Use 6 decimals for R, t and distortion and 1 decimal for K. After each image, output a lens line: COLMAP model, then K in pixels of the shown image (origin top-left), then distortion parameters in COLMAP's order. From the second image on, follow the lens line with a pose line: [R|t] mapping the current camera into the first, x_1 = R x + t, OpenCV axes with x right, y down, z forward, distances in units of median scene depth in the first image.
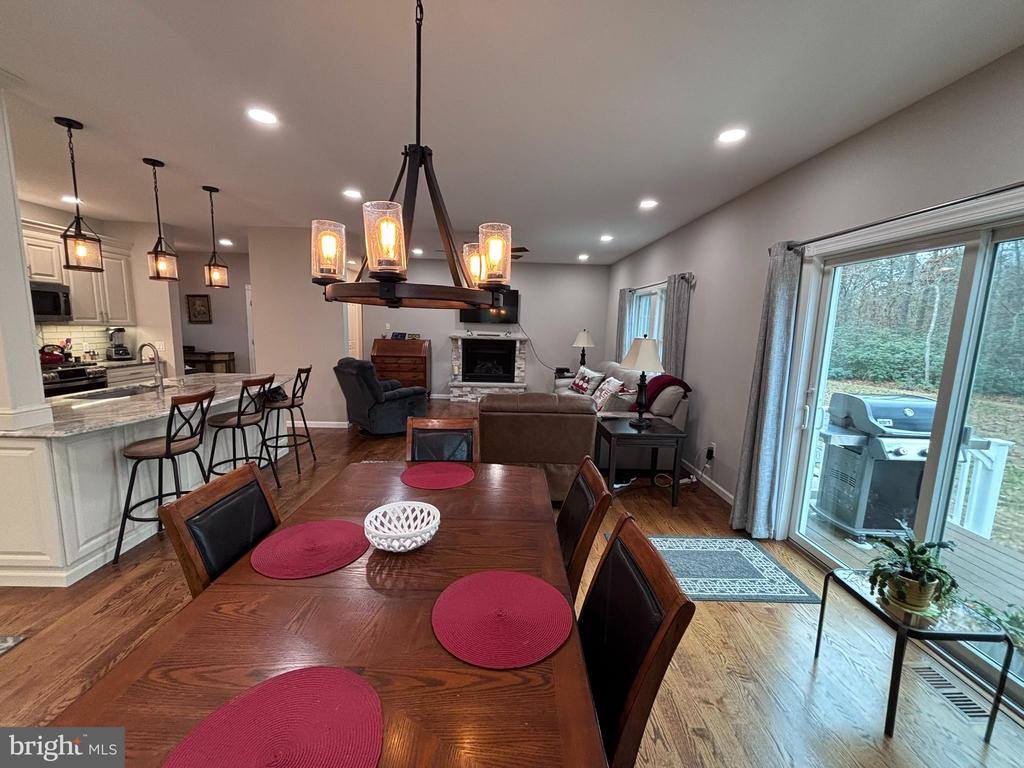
lens RADIAL K [[412.7, 0, 509.6], [0, 412.7, 382.4], [0, 0, 1]] dist [-0.000620, -0.000595]
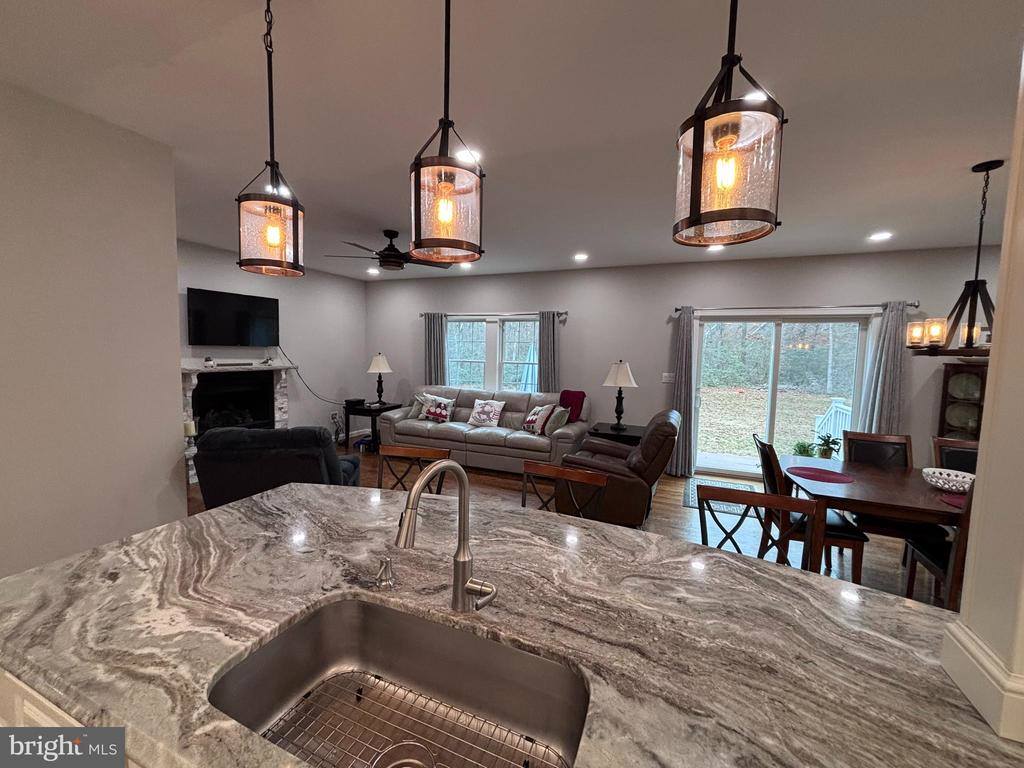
lens RADIAL K [[412.7, 0, 511.9], [0, 412.7, 382.9], [0, 0, 1]] dist [-0.000620, -0.000595]
pose [[0.404023, -0.093070, 0.910002, -0.473155], [0.117230, 0.991876, 0.049395, -0.068783], [-0.907206, 0.086723, 0.411651, 0.354321]]
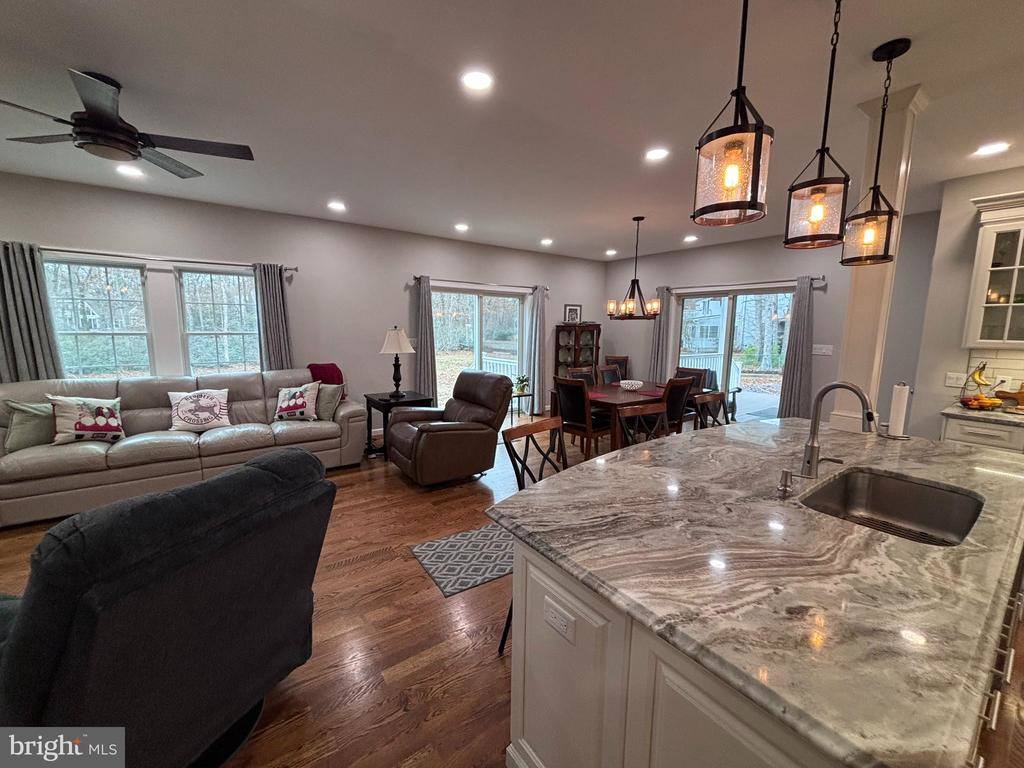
lens RADIAL K [[412.7, 0, 511.8], [0, 412.7, 383.3], [0, 0, 1]] dist [-0.000620, -0.000595]
pose [[-0.575859, -0.147731, 0.804091, -0.438800], [0.084487, 0.967519, 0.238263, -0.101189], [-0.813172, 0.205141, -0.544673, 0.659318]]
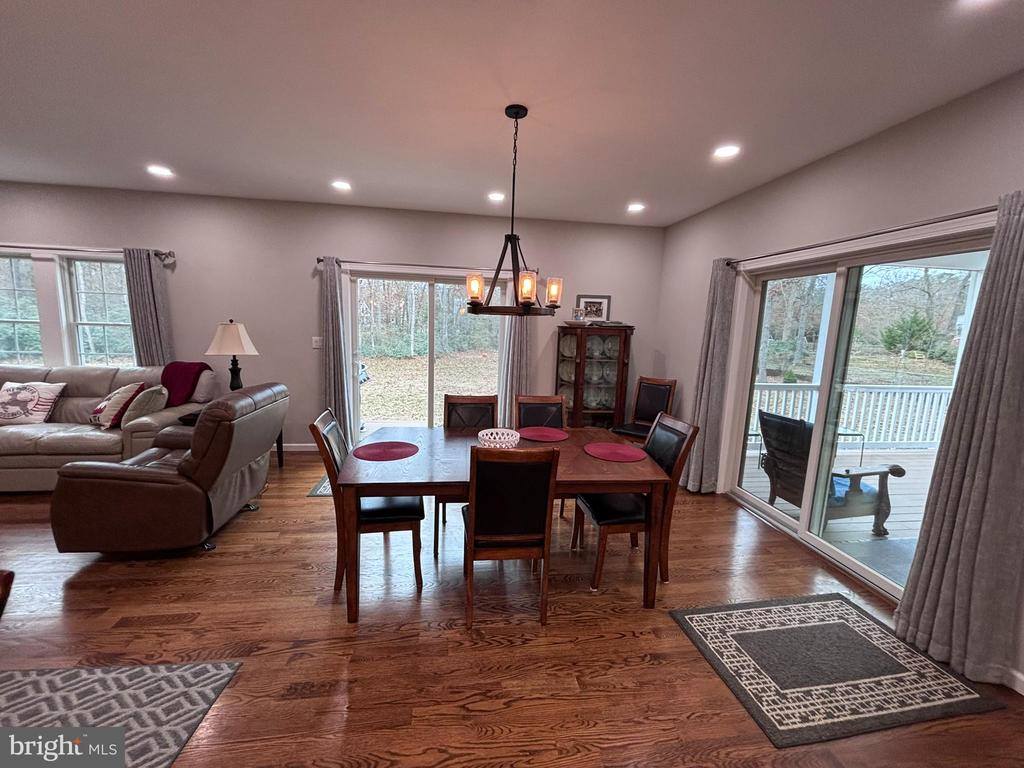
lens RADIAL K [[412.7, 0, 514.9], [0, 412.7, 380.6], [0, 0, 1]] dist [-0.000620, -0.000595]
pose [[-0.126104, -0.170625, 0.977233, -0.353963], [0.098712, 0.978050, 0.183505, -0.040141], [-0.987094, 0.119605, -0.106493, 0.200053]]
